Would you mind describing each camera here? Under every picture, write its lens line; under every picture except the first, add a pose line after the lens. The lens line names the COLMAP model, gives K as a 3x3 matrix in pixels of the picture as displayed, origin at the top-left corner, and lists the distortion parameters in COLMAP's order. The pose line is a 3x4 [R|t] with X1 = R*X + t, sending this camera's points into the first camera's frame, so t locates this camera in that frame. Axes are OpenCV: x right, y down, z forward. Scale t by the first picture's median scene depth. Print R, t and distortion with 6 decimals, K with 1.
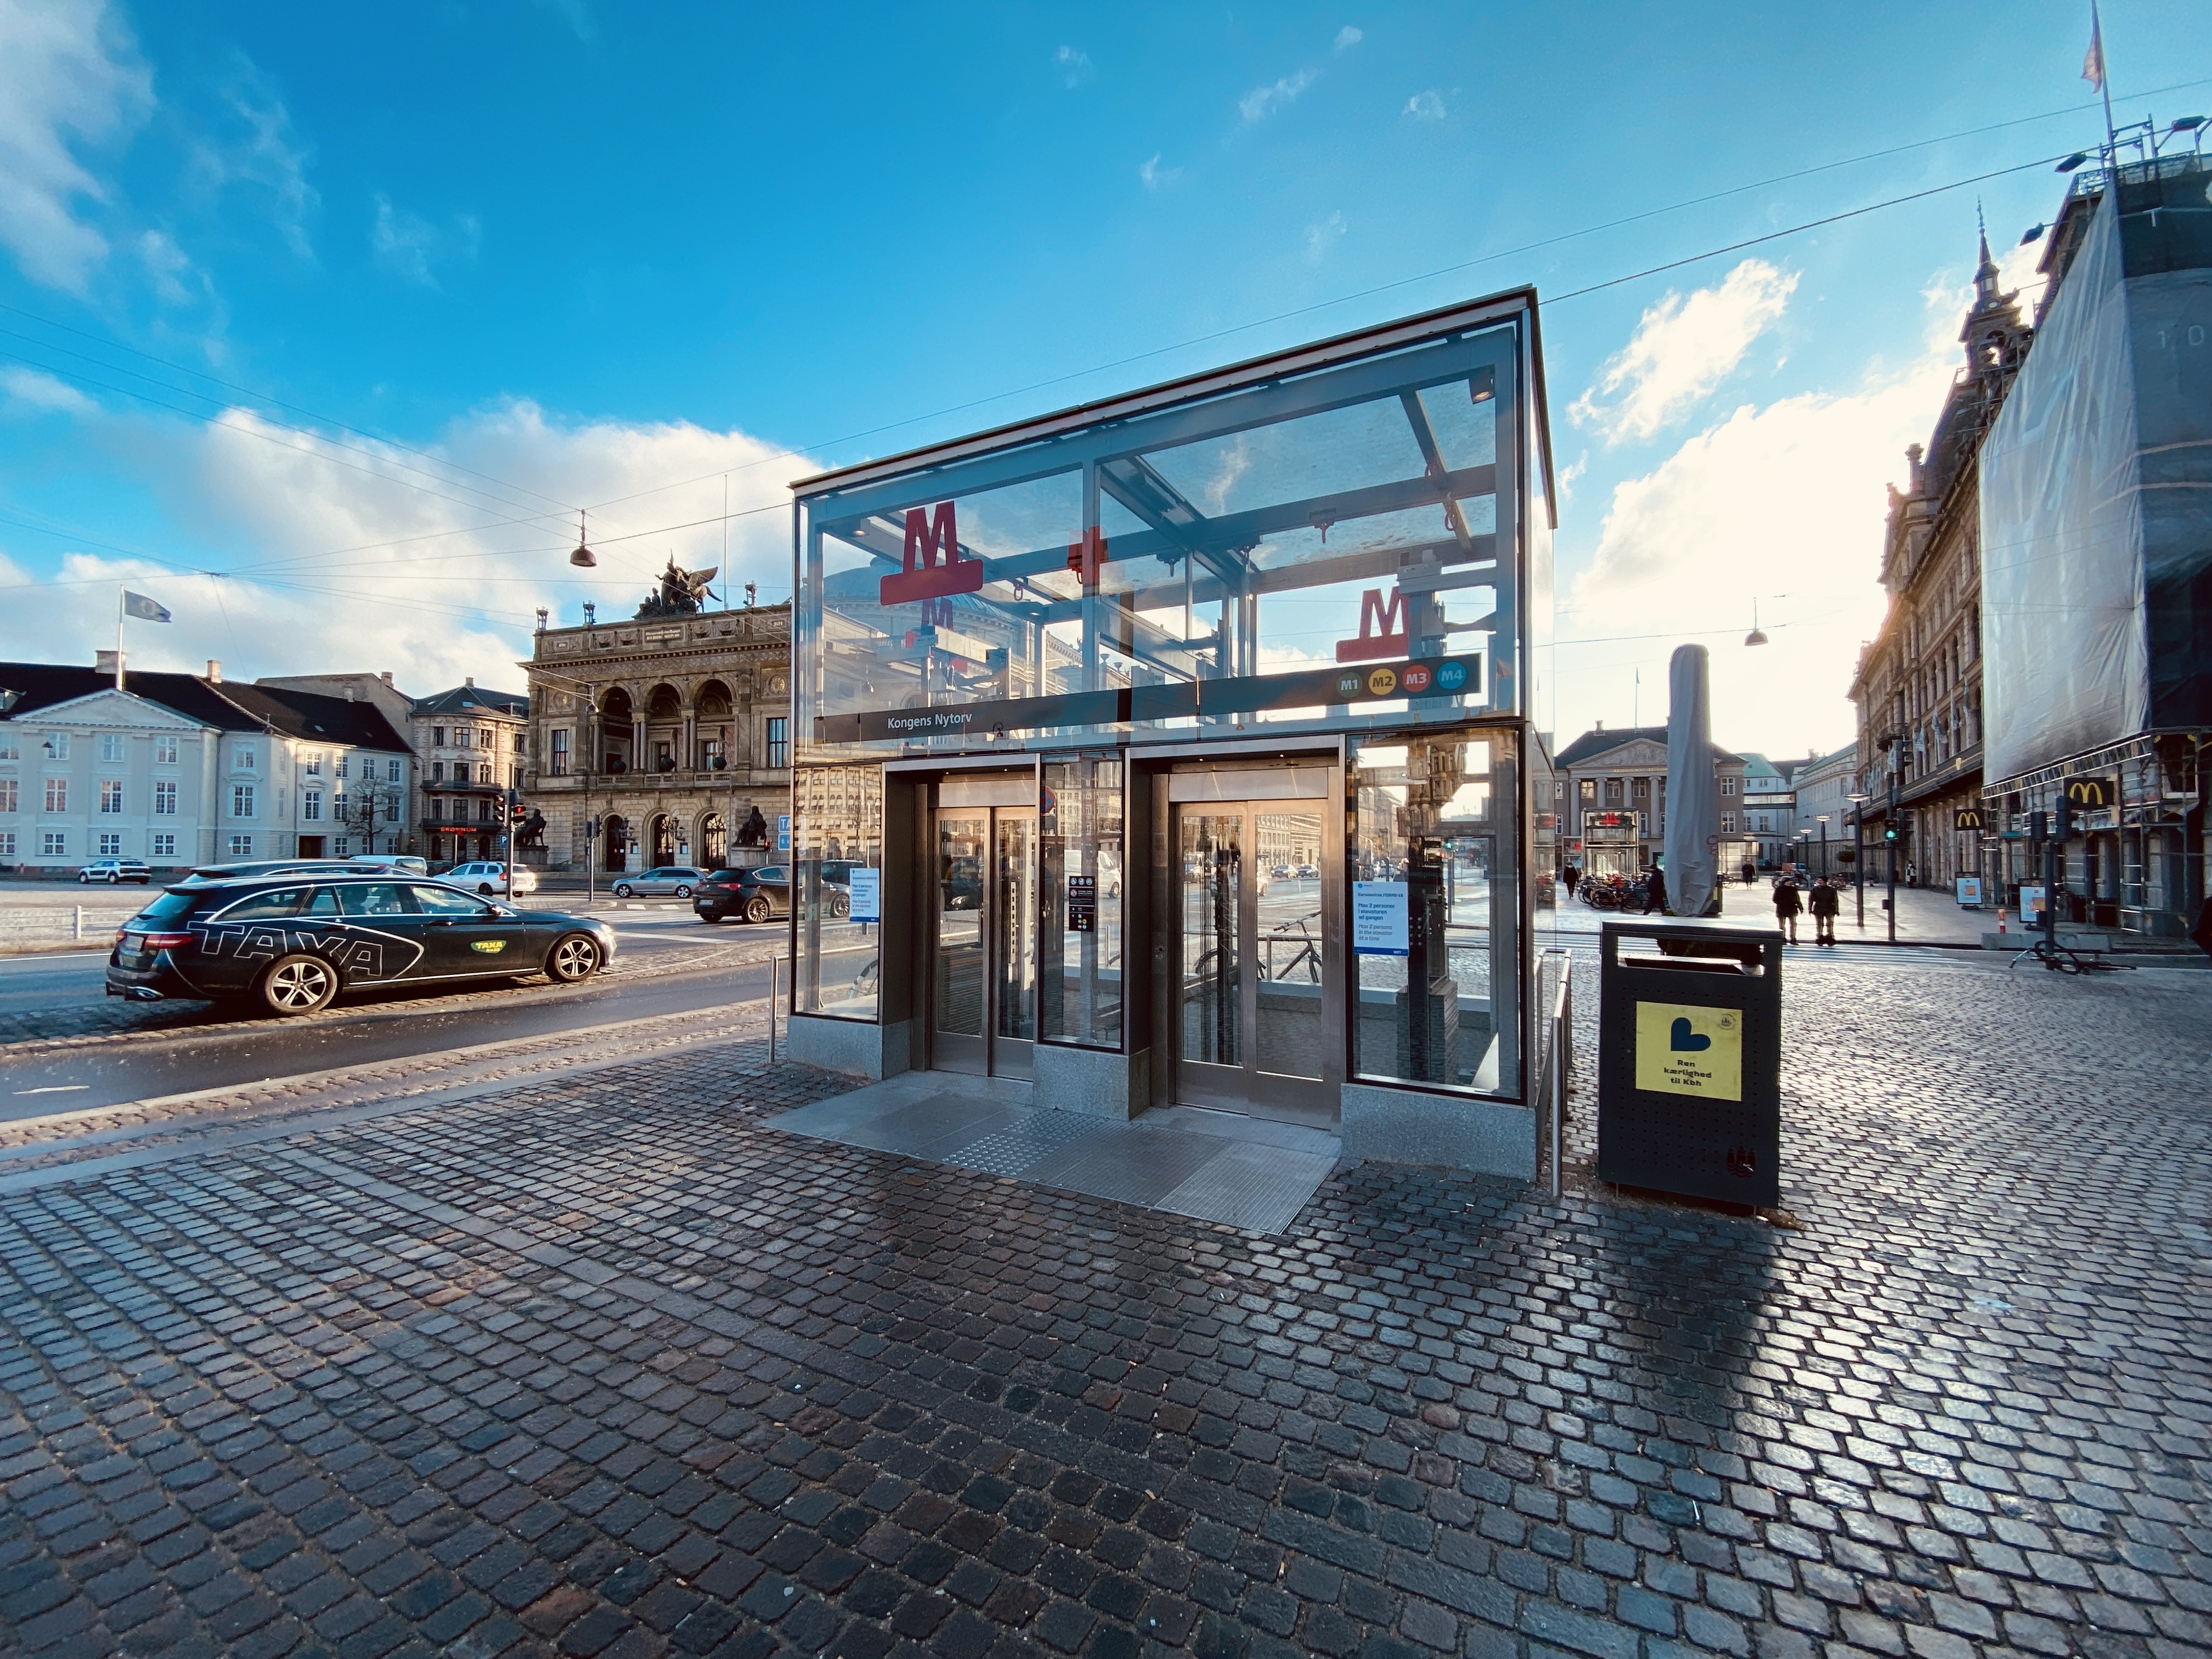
lens RADIAL K [[888.1, 0, 1108.9], [0, 888.1, 830.1], [0, 0, 1]] dist [0.000932, -0.002277]
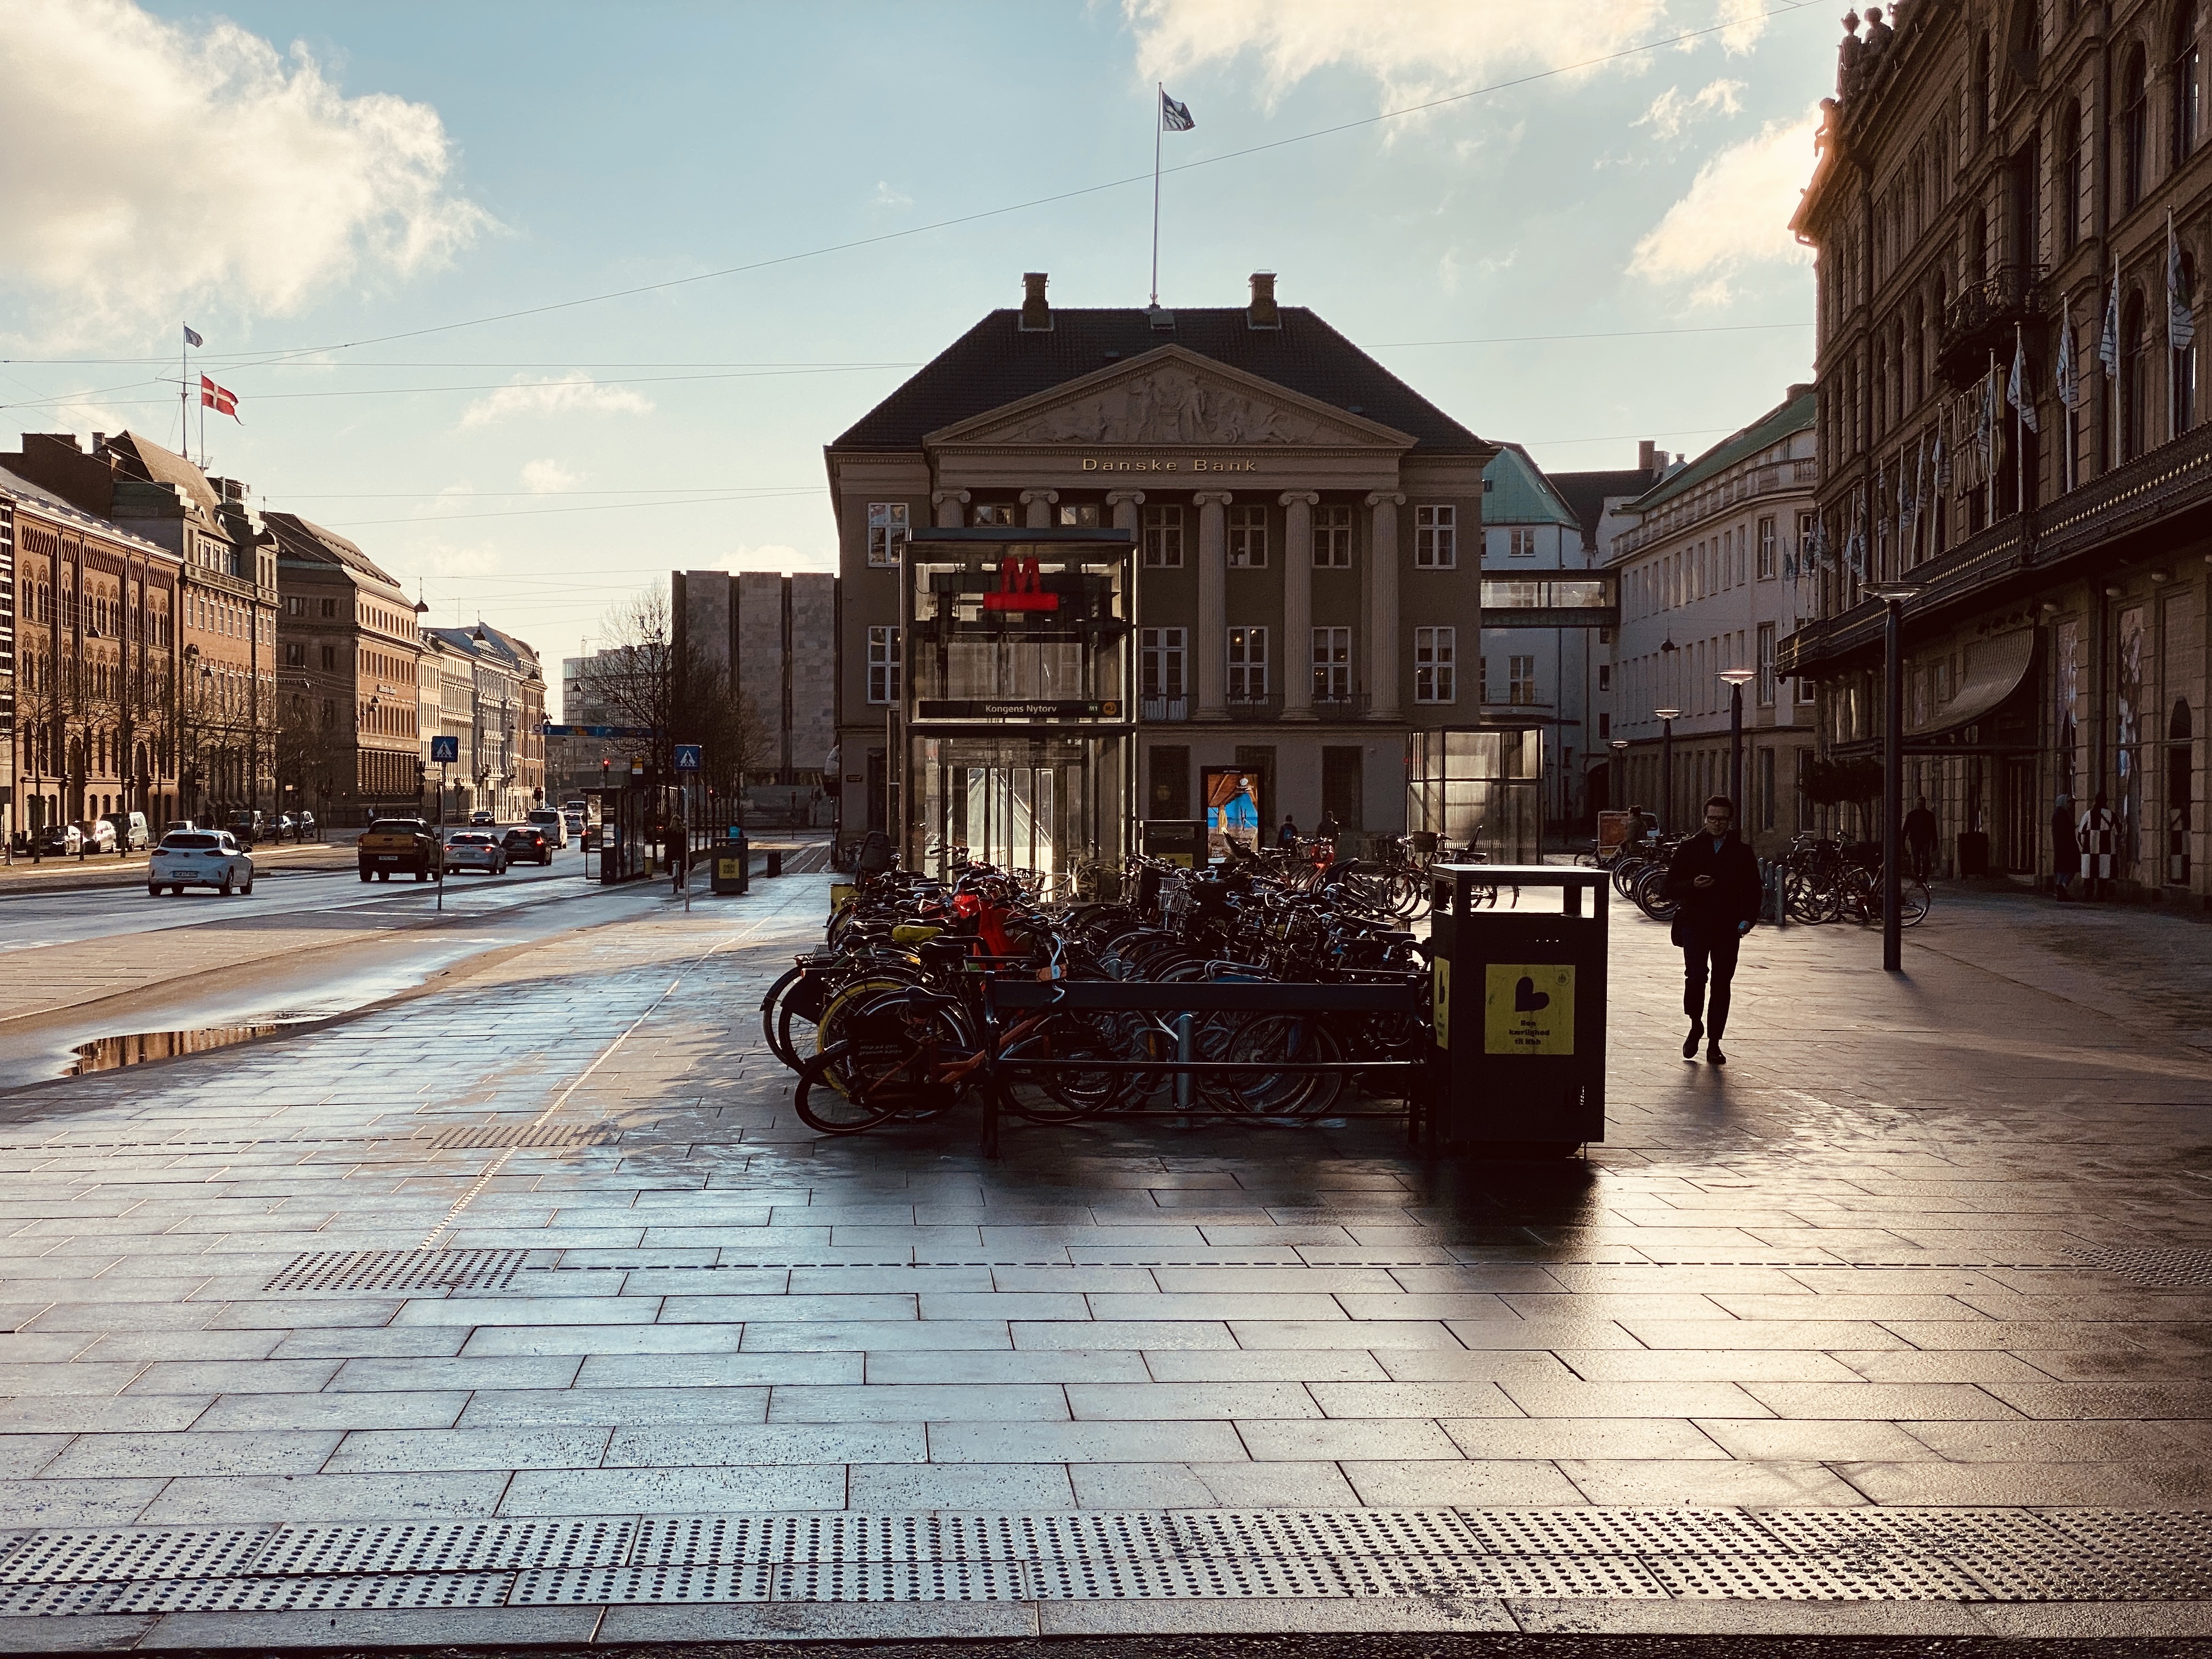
lens RADIAL K [[3350.1, 0, 1105.9], [0, 3350.1, 826.6], [0, 0, 1]] dist [0.005553, 0.000000]
pose [[0.867793, -0.009740, 0.496830, 0.105531], [-0.009302, 0.999314, 0.035837, 0.006592], [-0.496838, -0.035720, 0.867108, 0.172523]]
